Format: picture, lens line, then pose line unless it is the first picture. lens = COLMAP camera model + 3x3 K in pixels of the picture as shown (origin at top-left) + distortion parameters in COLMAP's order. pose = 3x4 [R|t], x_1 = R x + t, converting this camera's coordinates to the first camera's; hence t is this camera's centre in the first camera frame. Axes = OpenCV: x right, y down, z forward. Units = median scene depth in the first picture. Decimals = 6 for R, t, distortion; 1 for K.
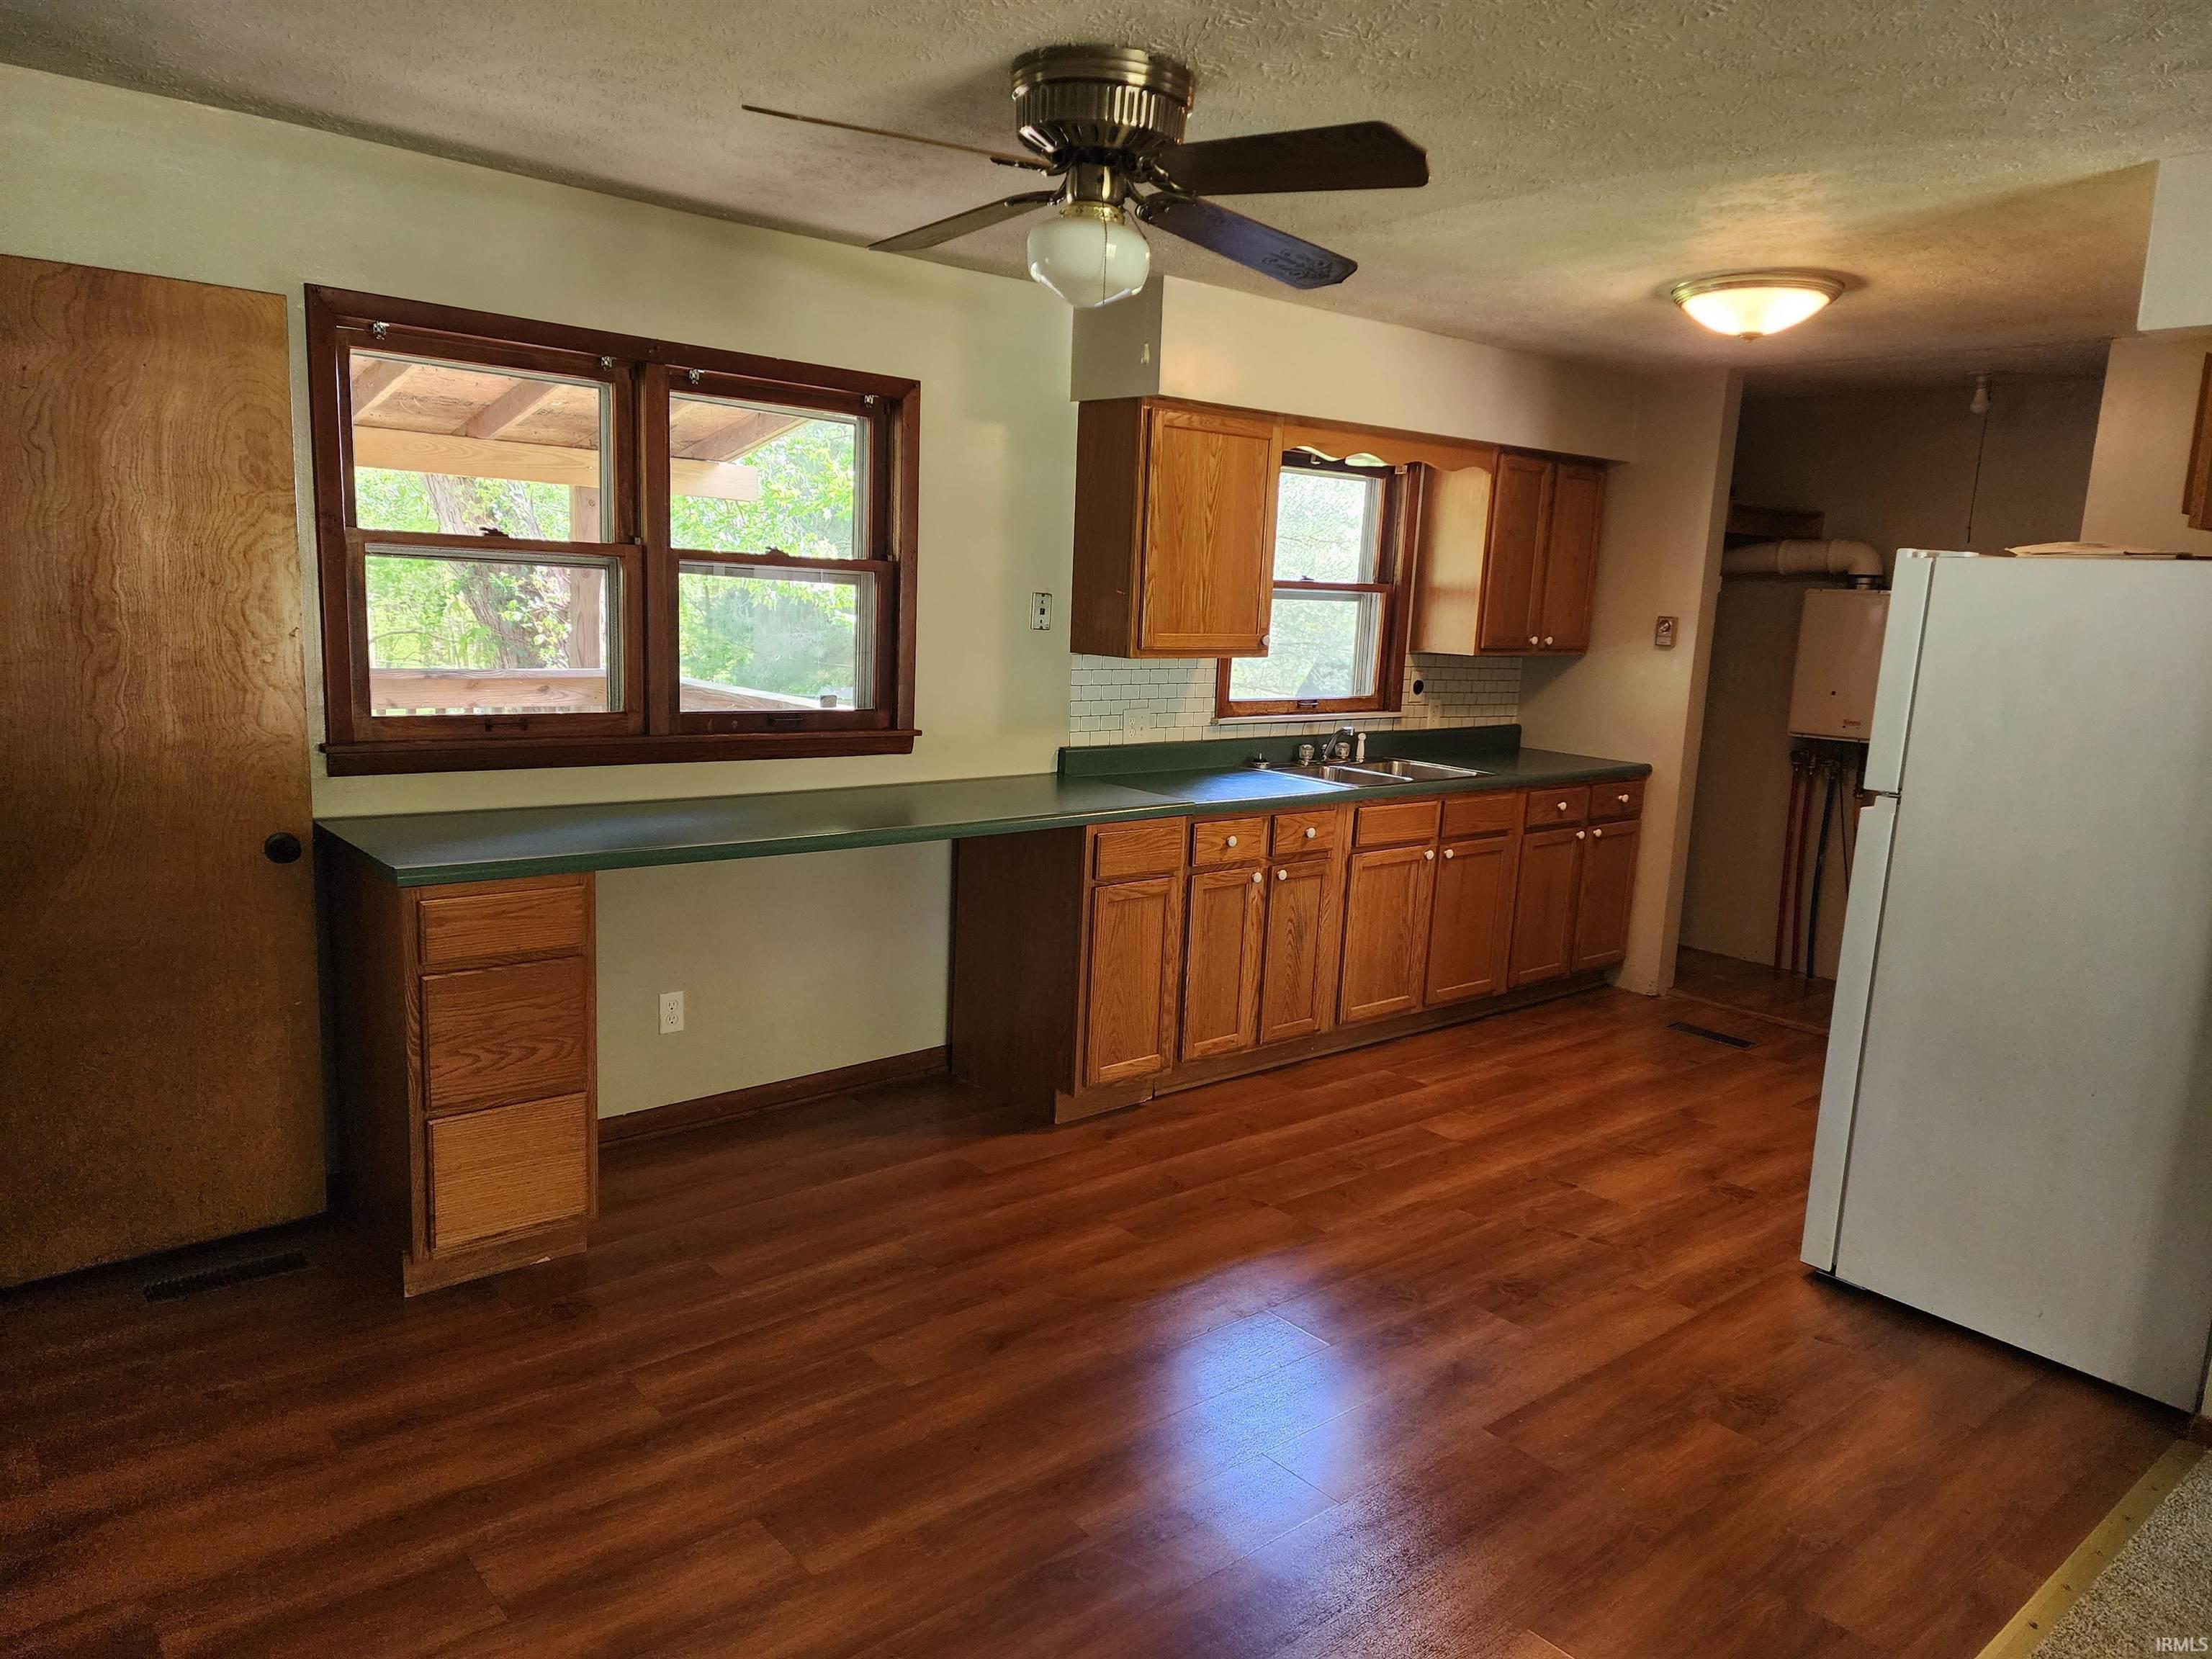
lens RADIAL K [[1493.5, 0, 1106.0], [0, 1493.5, 829.5], [0, 0, 1]] dist [0.027975, -0.002762]
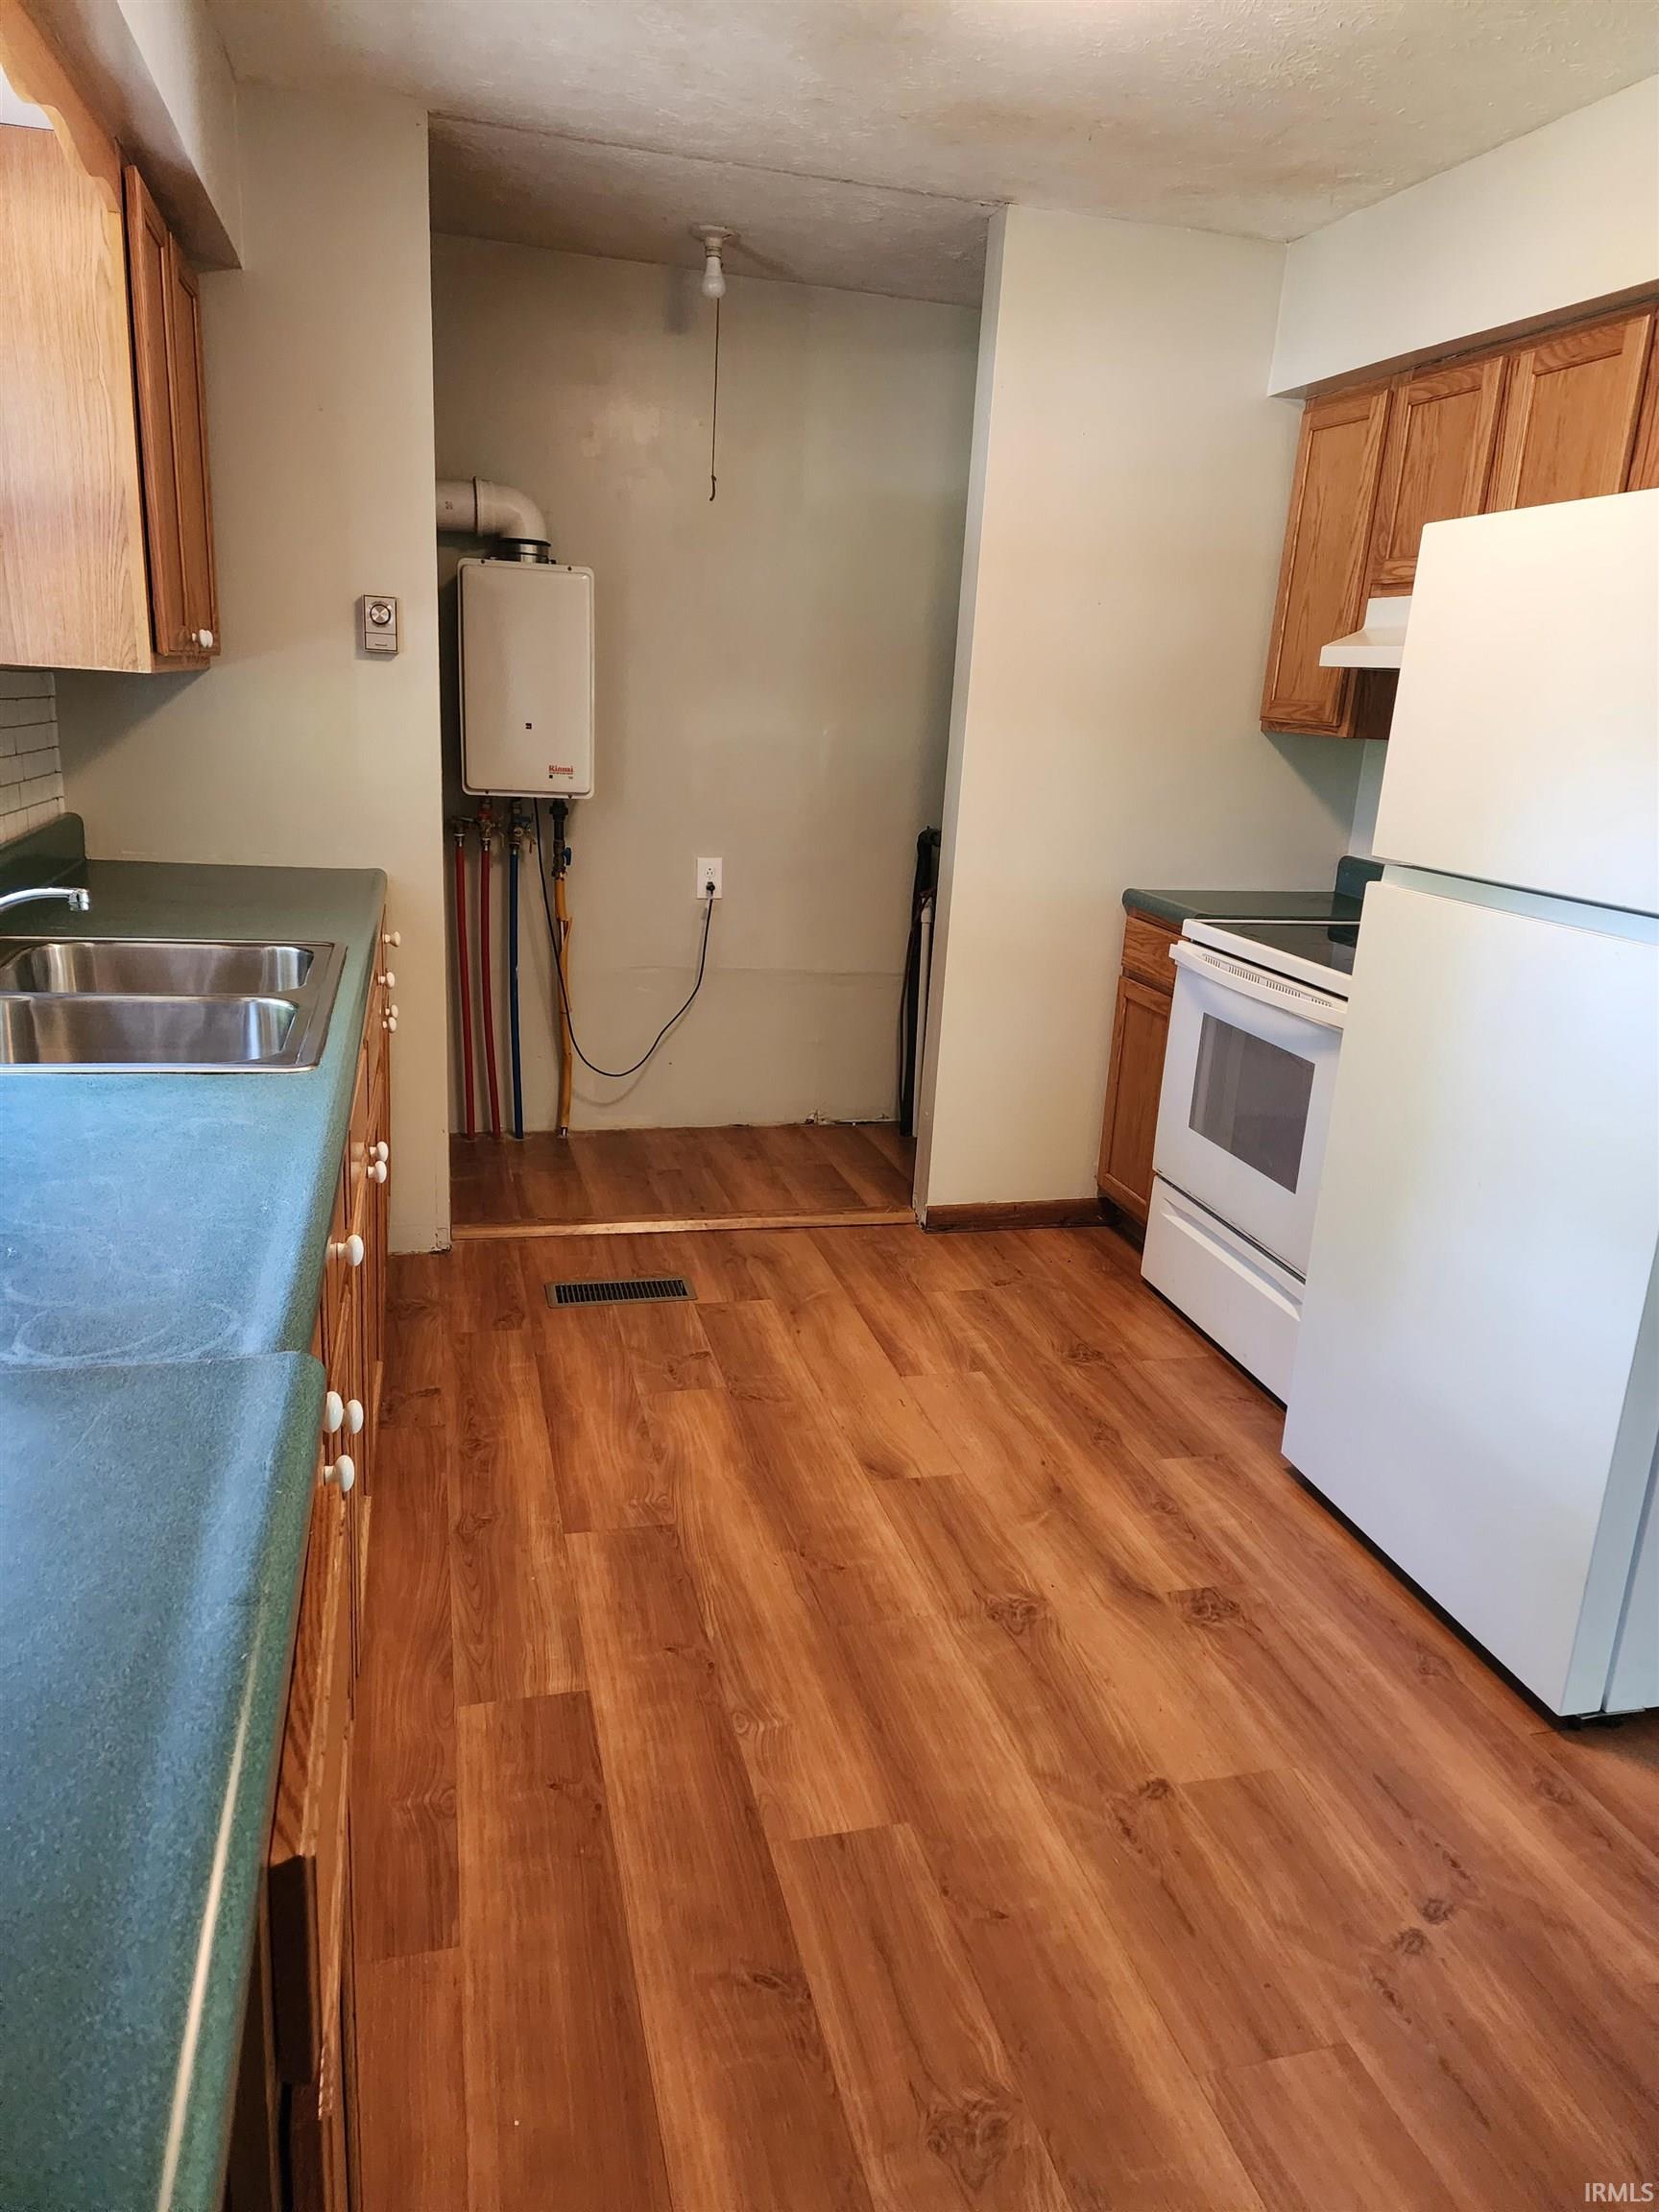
lens RADIAL K [[1493.5, 0, 837.5], [0, 1493.5, 1075.2], [0, 0, 1]] dist [0.027975, -0.002762]
pose [[0.436942, -0.252984, 0.863181, -0.085350], [0.112015, 0.967467, 0.226847, -0.093150], [-0.892488, -0.002430, 0.451065, 0.720529]]
